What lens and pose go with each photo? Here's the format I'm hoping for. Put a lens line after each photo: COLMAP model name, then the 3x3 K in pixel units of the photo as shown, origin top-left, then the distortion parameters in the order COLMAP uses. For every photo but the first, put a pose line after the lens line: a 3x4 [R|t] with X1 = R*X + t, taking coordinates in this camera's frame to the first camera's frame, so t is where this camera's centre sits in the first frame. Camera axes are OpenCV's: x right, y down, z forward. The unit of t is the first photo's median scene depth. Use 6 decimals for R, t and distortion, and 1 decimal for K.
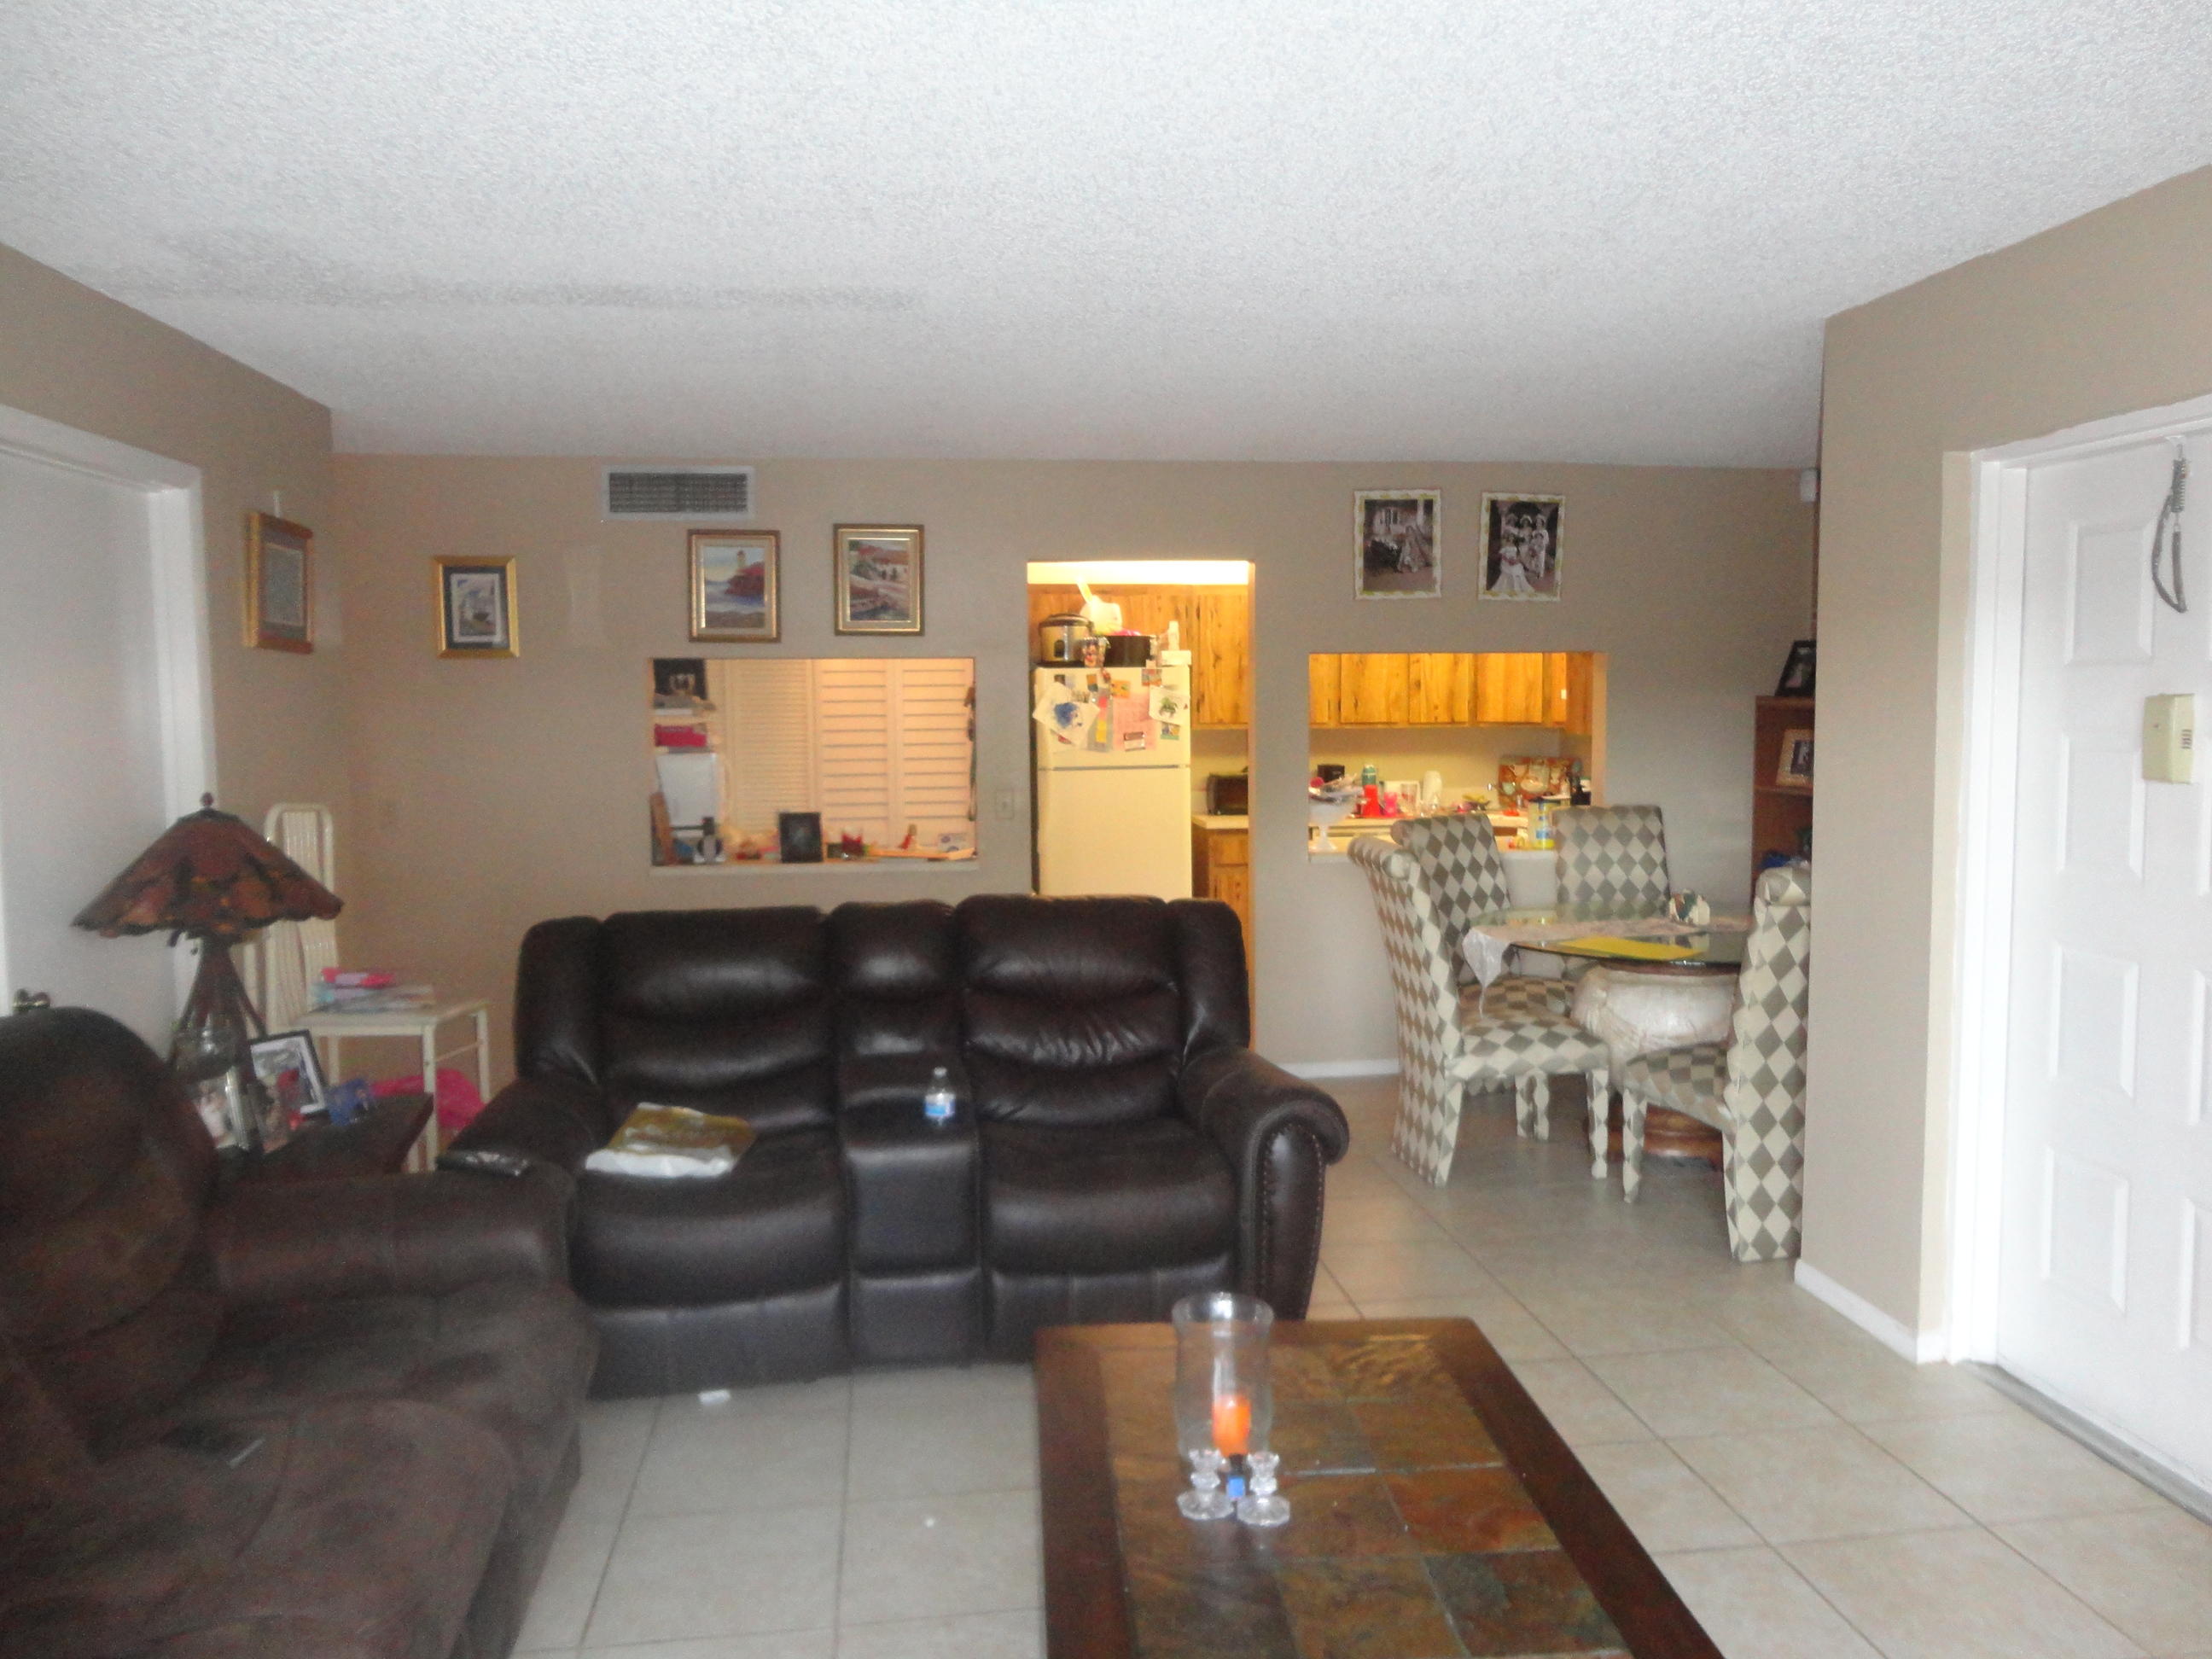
lens RADIAL K [[1650.8, 0, 1101.2], [0, 1650.8, 829.9], [0, 0, 1]] dist [0.007597, -0.000375]
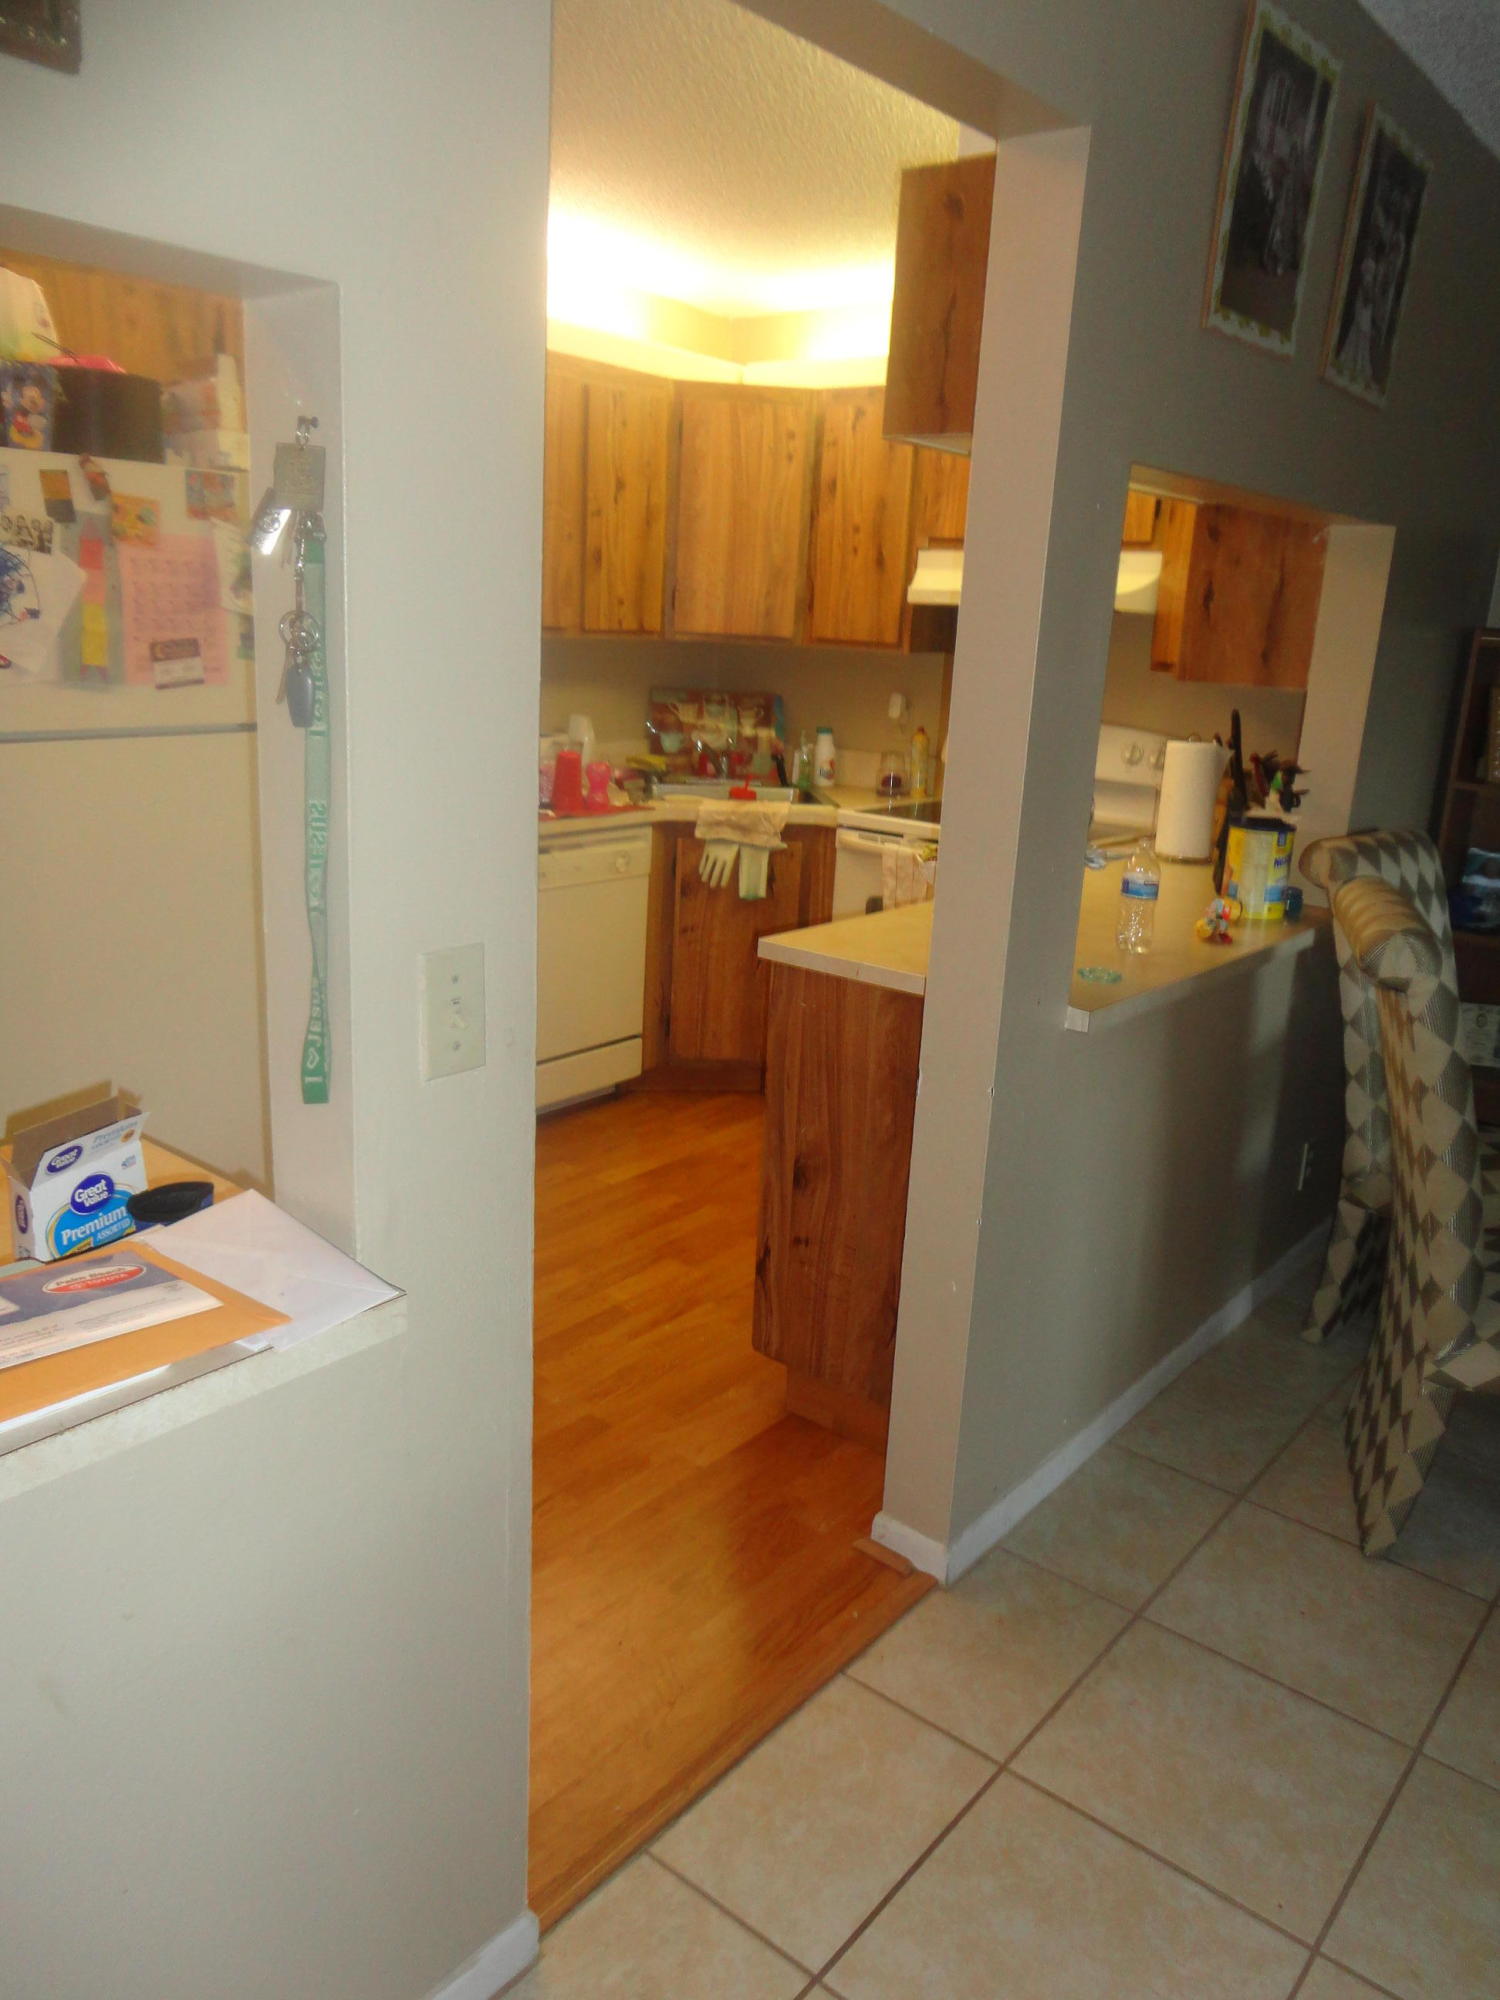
lens RADIAL K [[1492.6, 0, 753.9], [0, 1492.6, 989.9], [0, 0, 1]] dist [0.007597, -0.000375]
pose [[0.717457, -0.132403, 0.683905, -0.167909], [-0.000789, 0.981615, 0.190867, -0.057103], [-0.696603, -0.137479, 0.704162, 0.811362]]
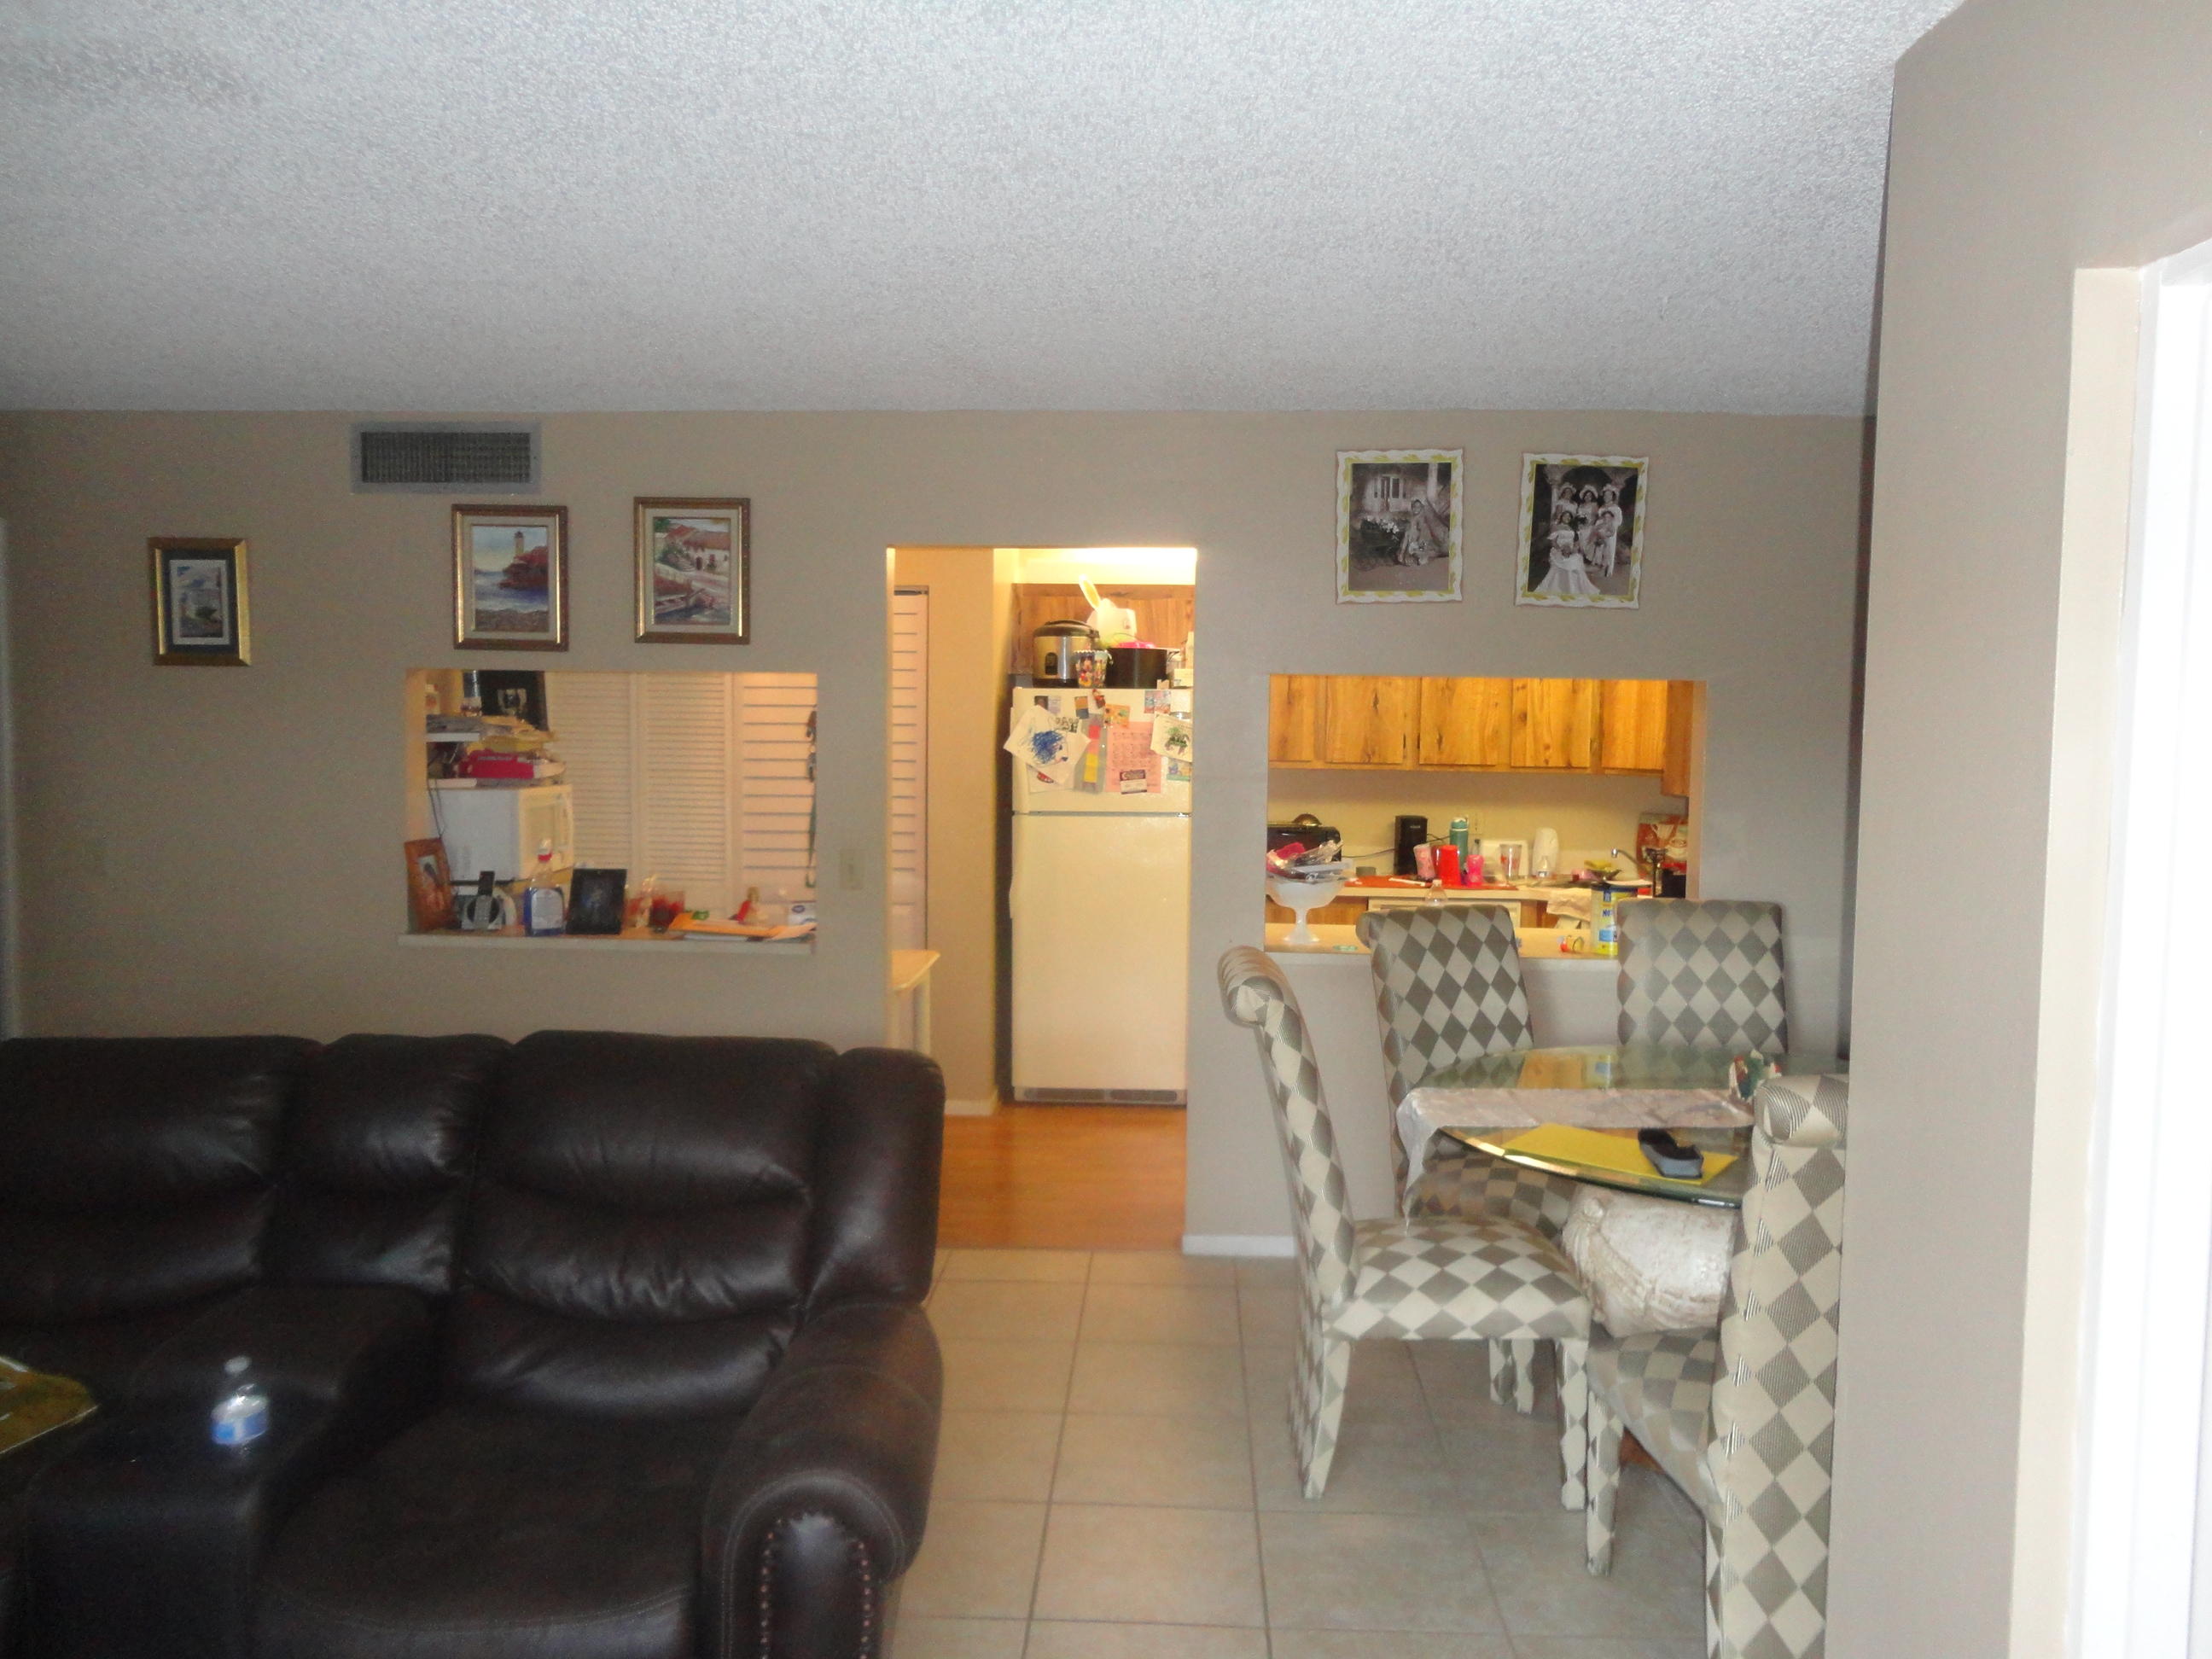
lens RADIAL K [[1650.8, 0, 1086.8], [0, 1650.8, 817.0], [0, 0, 1]] dist [0.007597, -0.000375]
pose [[0.982436, 0.031882, -0.183858, 0.181800], [-0.034931, 0.999300, -0.013369, -0.031709], [0.183303, 0.019556, 0.982862, 0.269702]]
